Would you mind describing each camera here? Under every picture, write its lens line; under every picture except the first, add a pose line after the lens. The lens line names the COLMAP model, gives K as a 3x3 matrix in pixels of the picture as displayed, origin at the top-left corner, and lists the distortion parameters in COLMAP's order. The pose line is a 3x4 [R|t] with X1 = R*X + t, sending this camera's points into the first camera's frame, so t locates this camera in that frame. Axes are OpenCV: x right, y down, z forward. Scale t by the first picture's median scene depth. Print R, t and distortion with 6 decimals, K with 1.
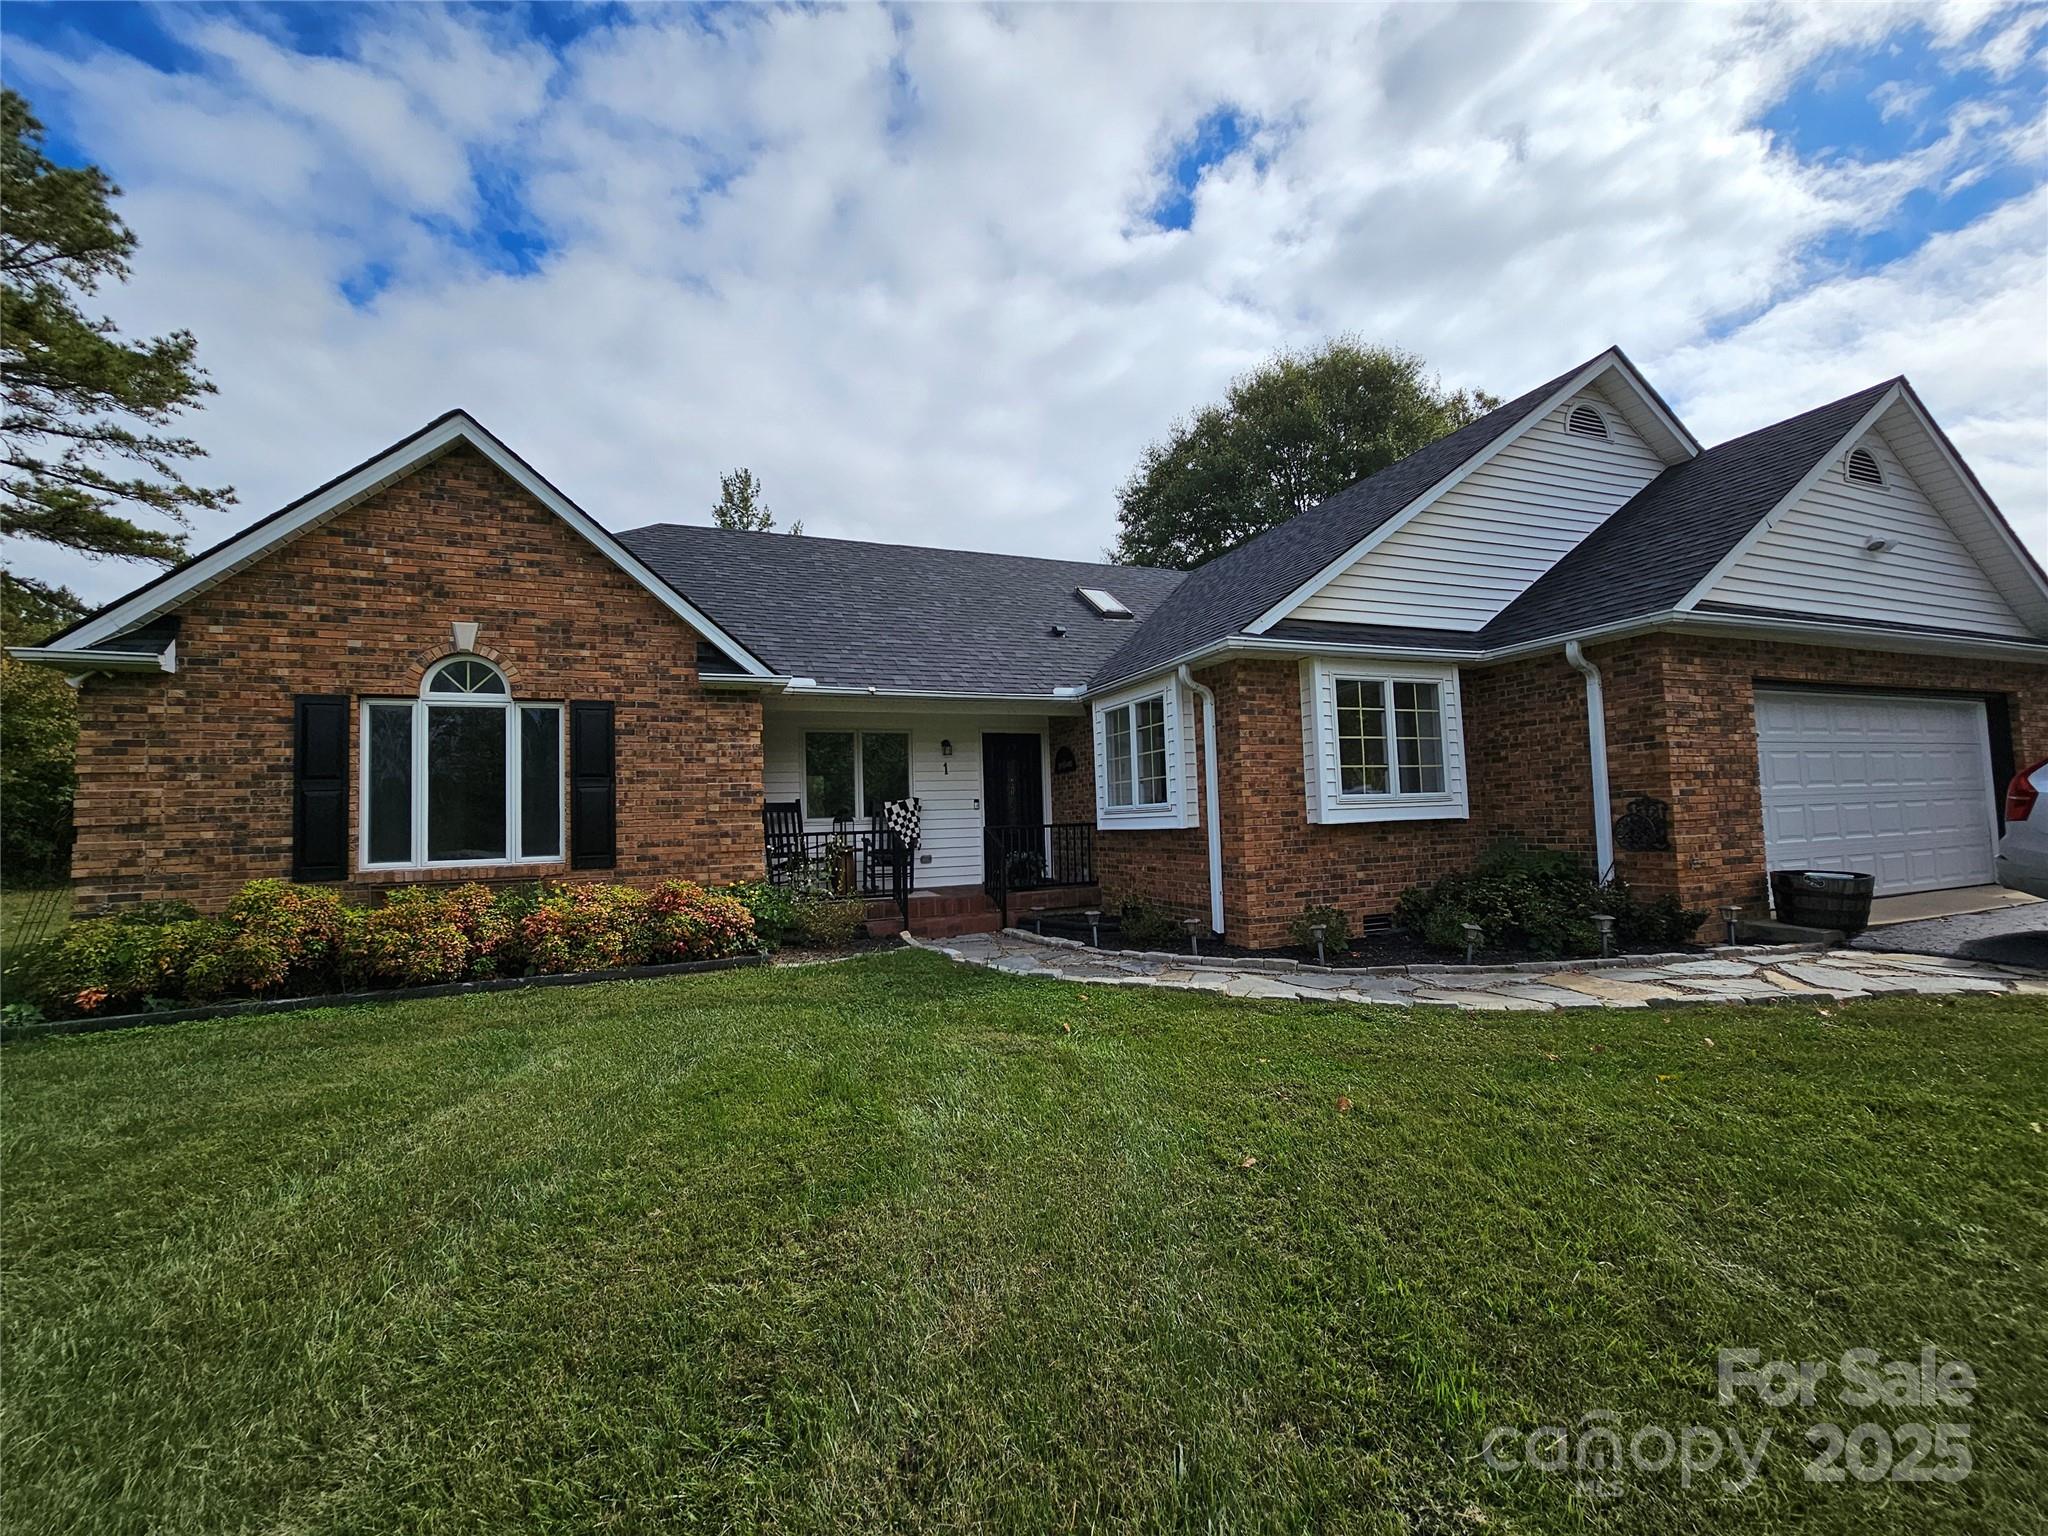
lens RADIAL K [[835.8, 0, 1025.8], [0, 835.8, 777.7], [0, 0, 1]] dist [0.001981, 0.000315]
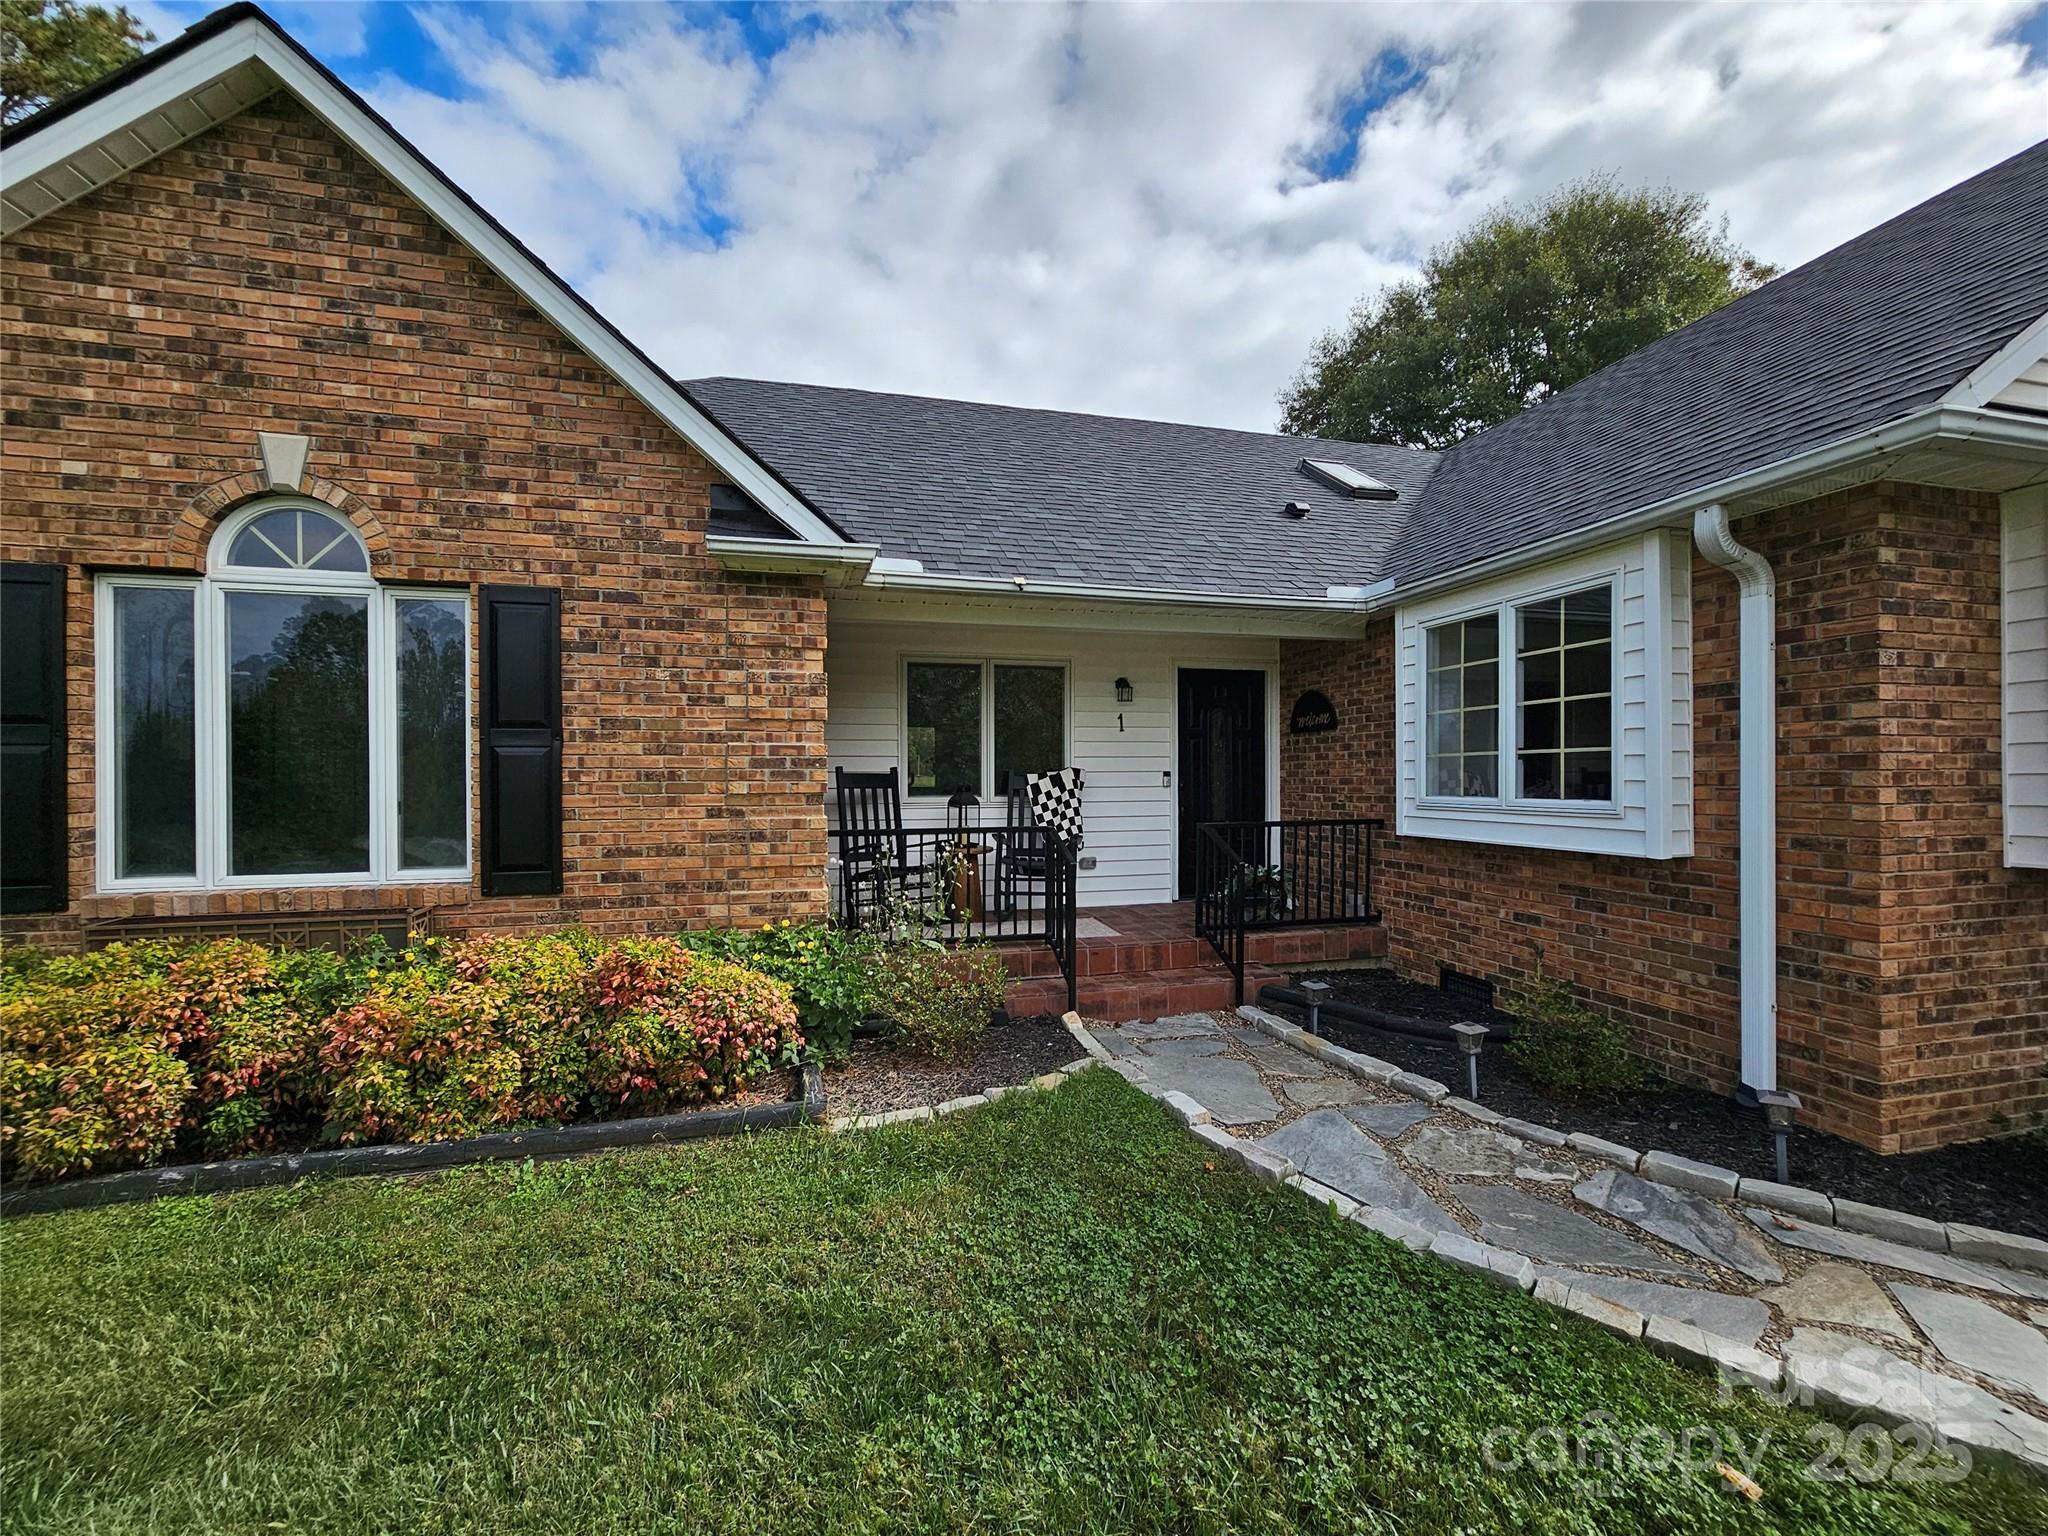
lens RADIAL K [[835.8, 0, 1025.8], [0, 835.8, 777.7], [0, 0, 1]] dist [0.001981, 0.000315]
pose [[0.991254, 0.028213, -0.128920, -0.117227], [-0.020733, 0.998043, 0.059001, -0.007202], [0.130332, -0.055812, 0.989898, 0.491838]]
